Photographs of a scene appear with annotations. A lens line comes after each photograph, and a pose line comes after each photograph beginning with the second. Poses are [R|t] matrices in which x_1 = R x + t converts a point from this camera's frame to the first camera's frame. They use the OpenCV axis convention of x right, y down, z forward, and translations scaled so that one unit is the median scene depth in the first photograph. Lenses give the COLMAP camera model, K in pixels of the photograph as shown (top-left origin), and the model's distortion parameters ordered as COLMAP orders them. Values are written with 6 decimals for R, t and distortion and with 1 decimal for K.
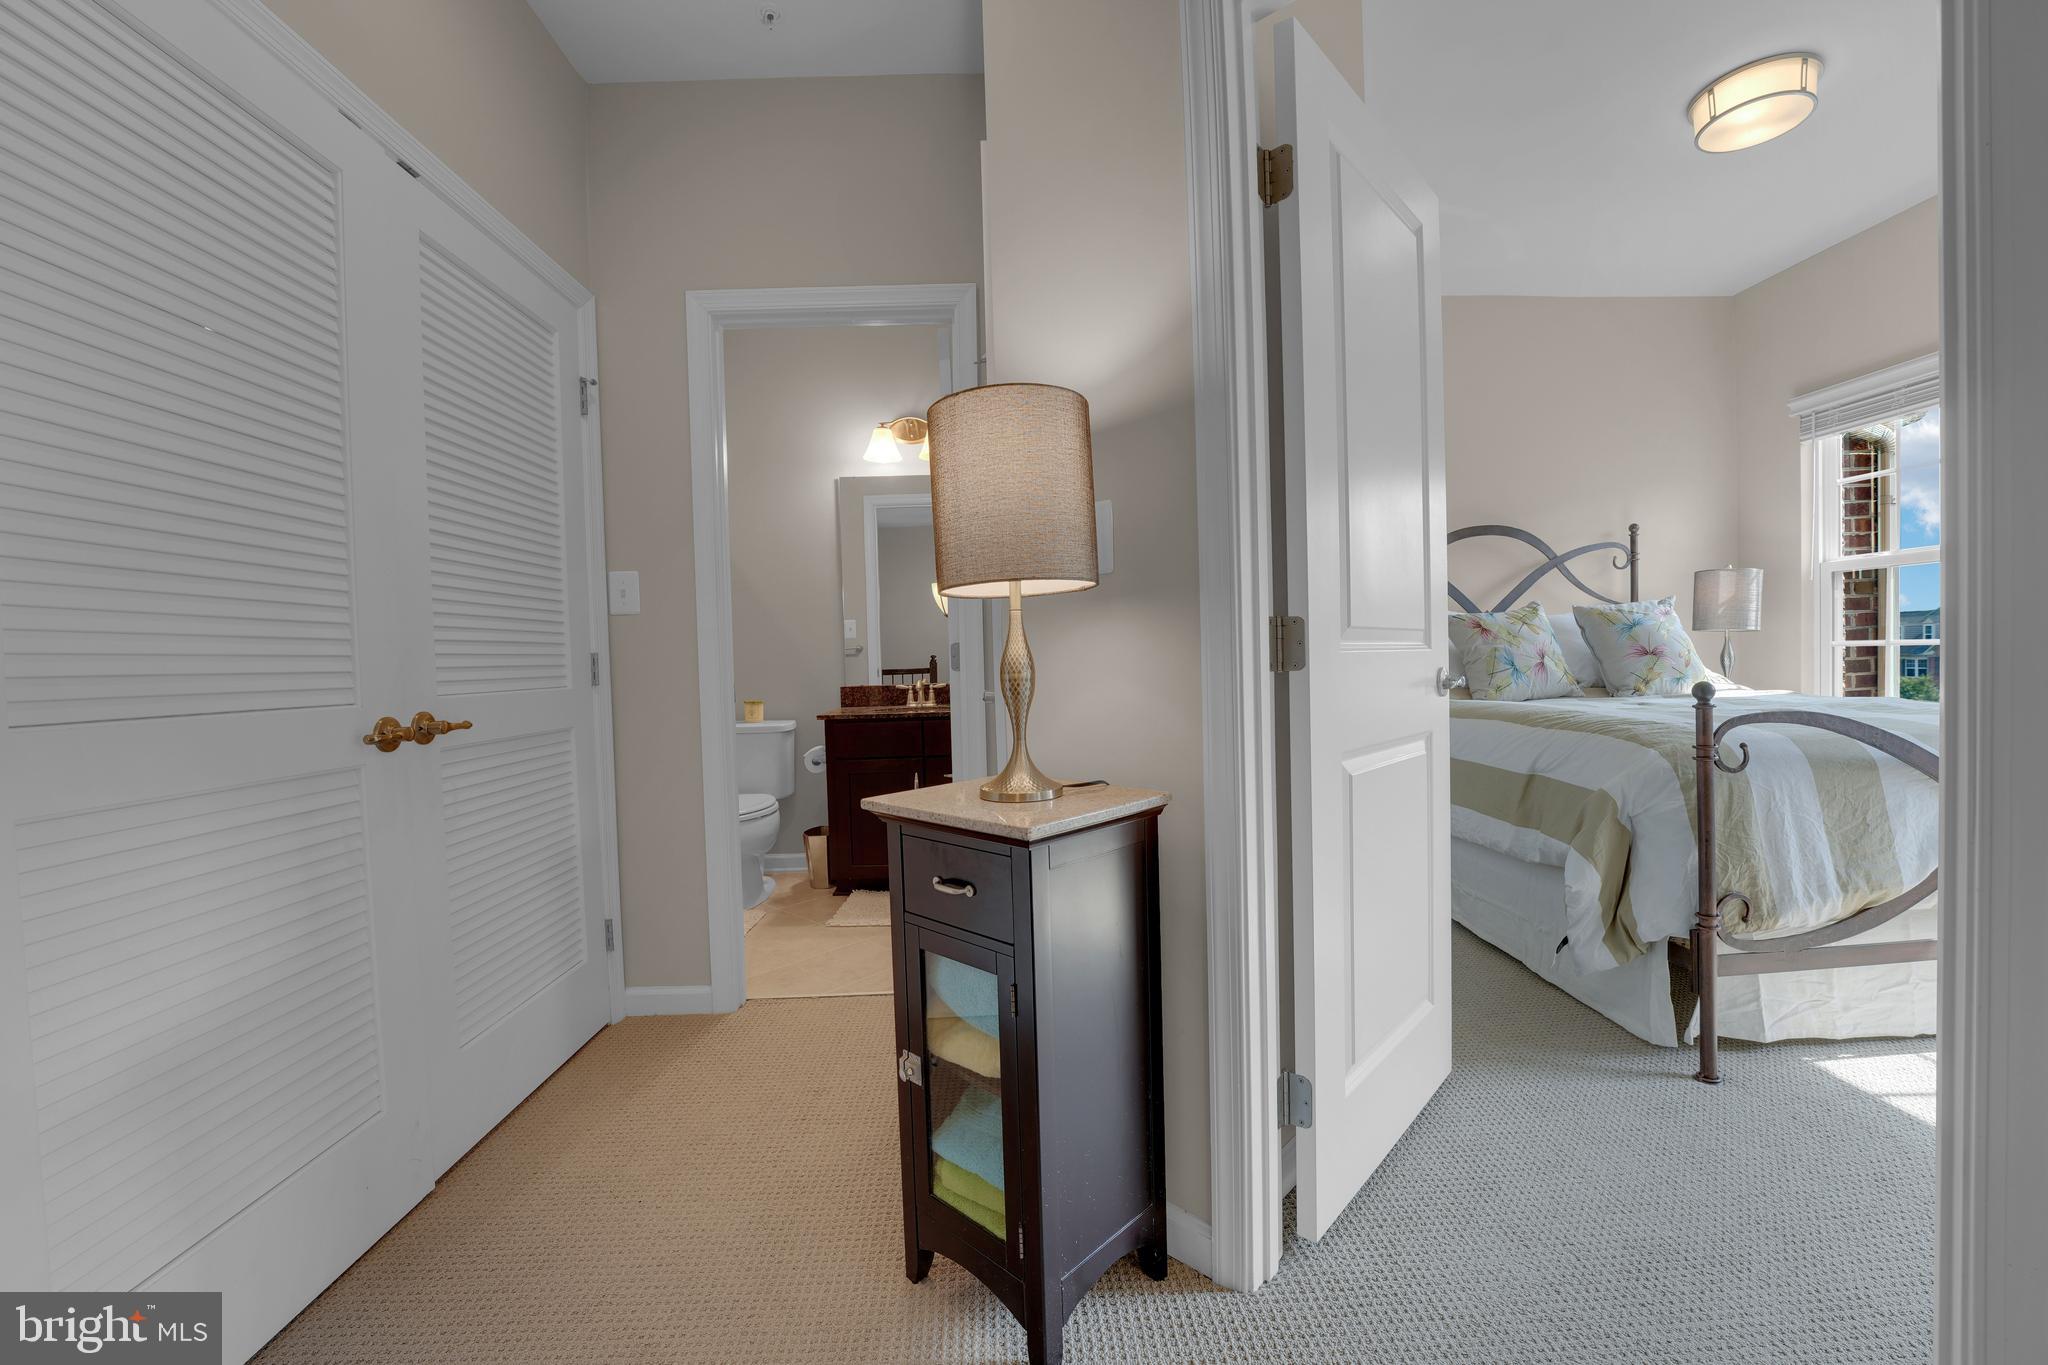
lens RADIAL K [[825.5, 0, 1024.0], [0, 825.5, 682.5], [0, 0, 1]] dist [-0.030946, 0.003957]
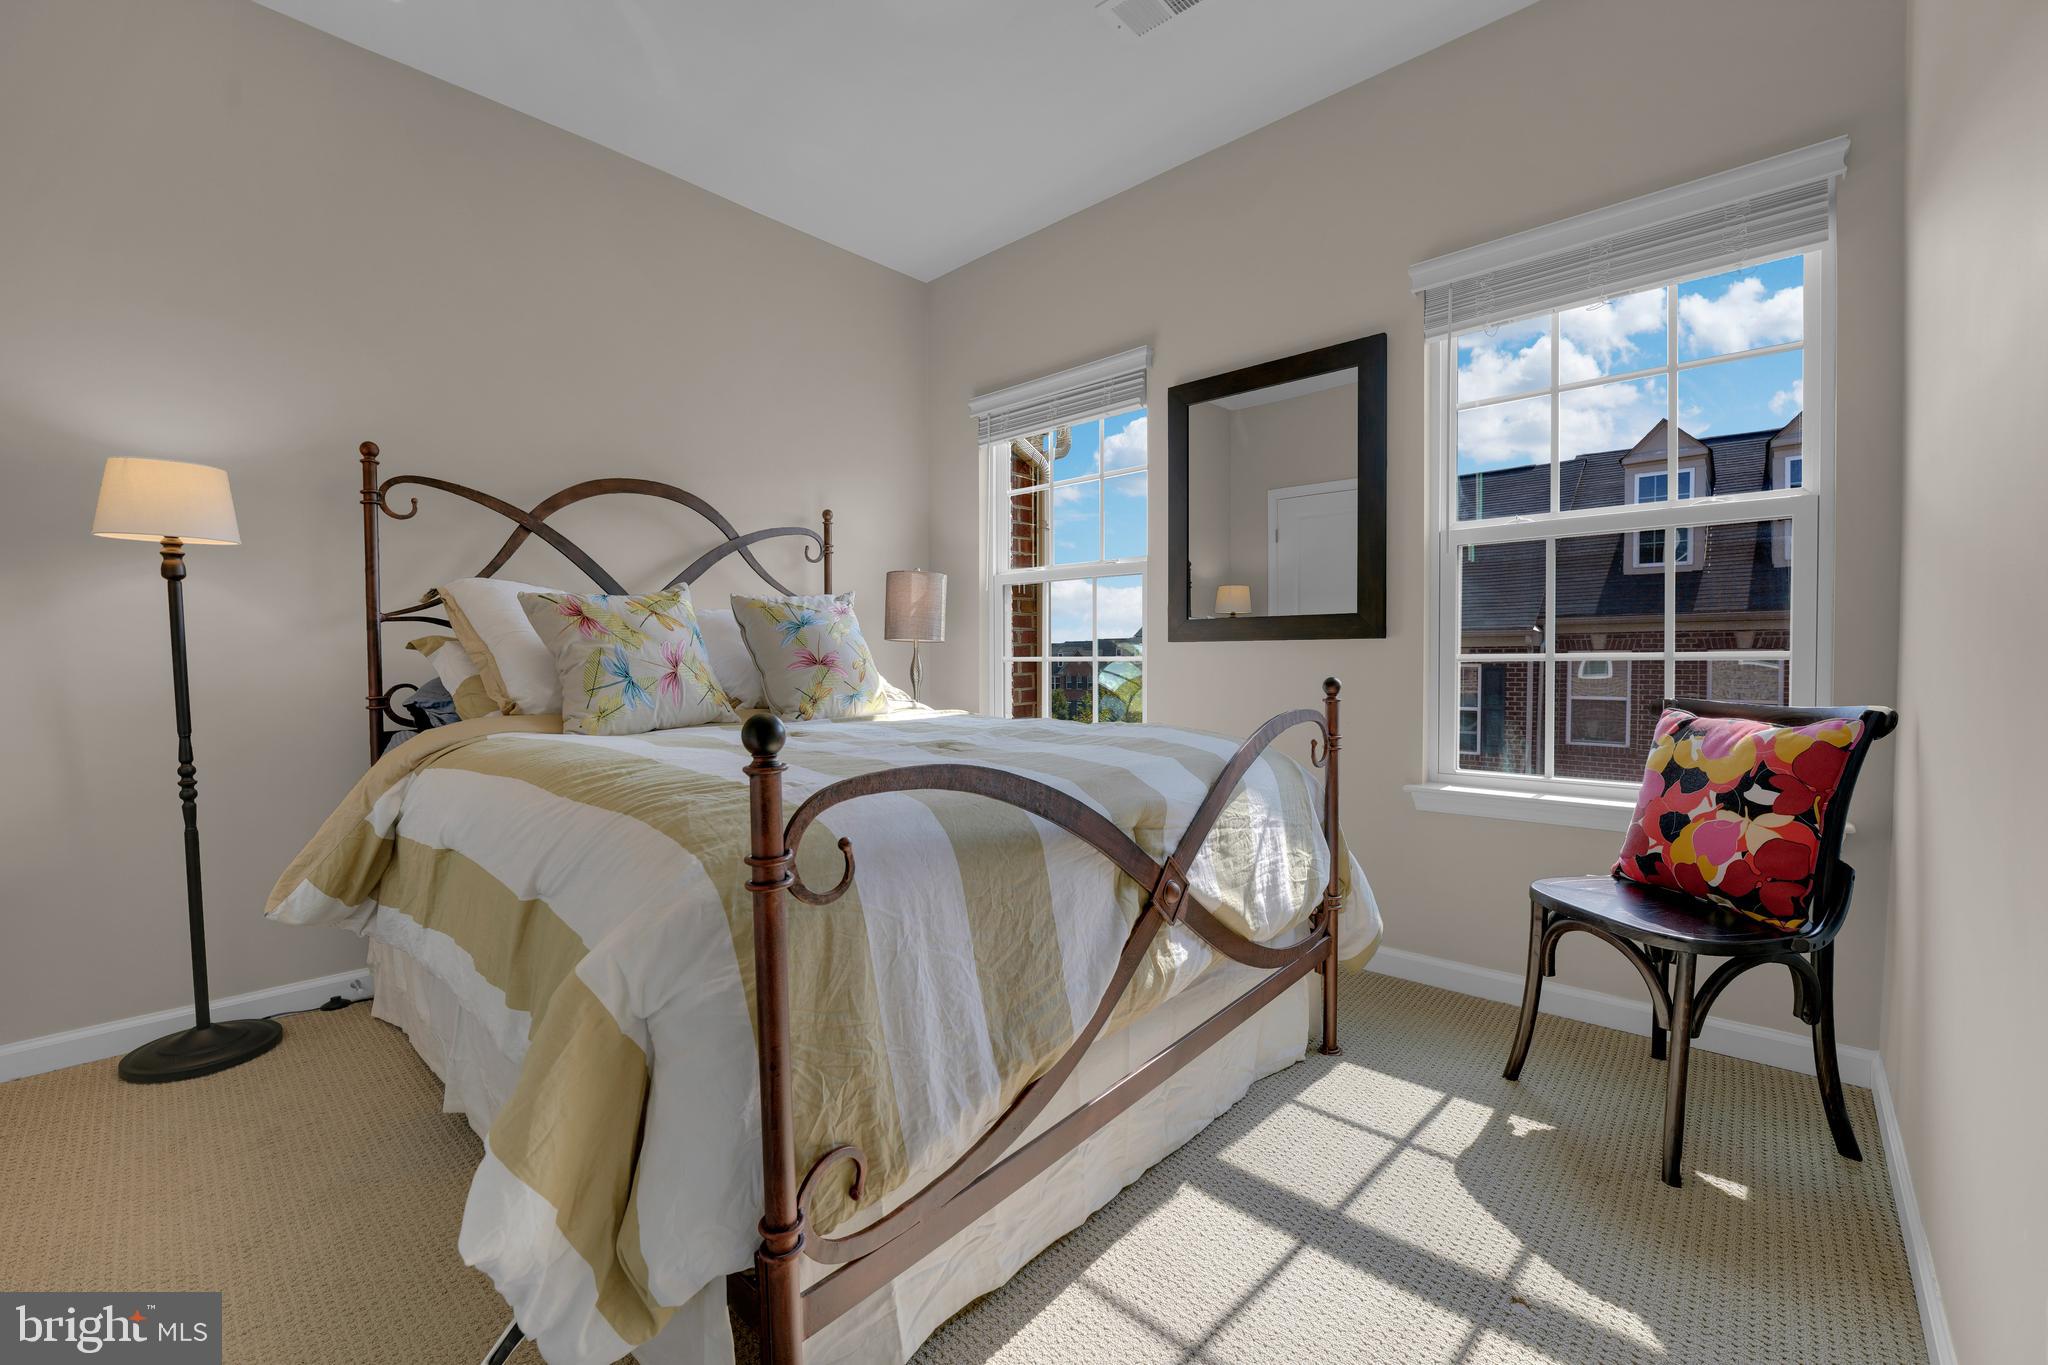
lens RADIAL K [[825.5, 0, 1024.0], [0, 825.5, 682.5], [0, 0, 1]] dist [-0.030946, 0.003957]
pose [[0.693778, 0.006235, 0.720162, 0.354824], [0.004671, 0.999903, -0.013157, -0.006737], [-0.720174, 0.012492, 0.693681, 0.336382]]
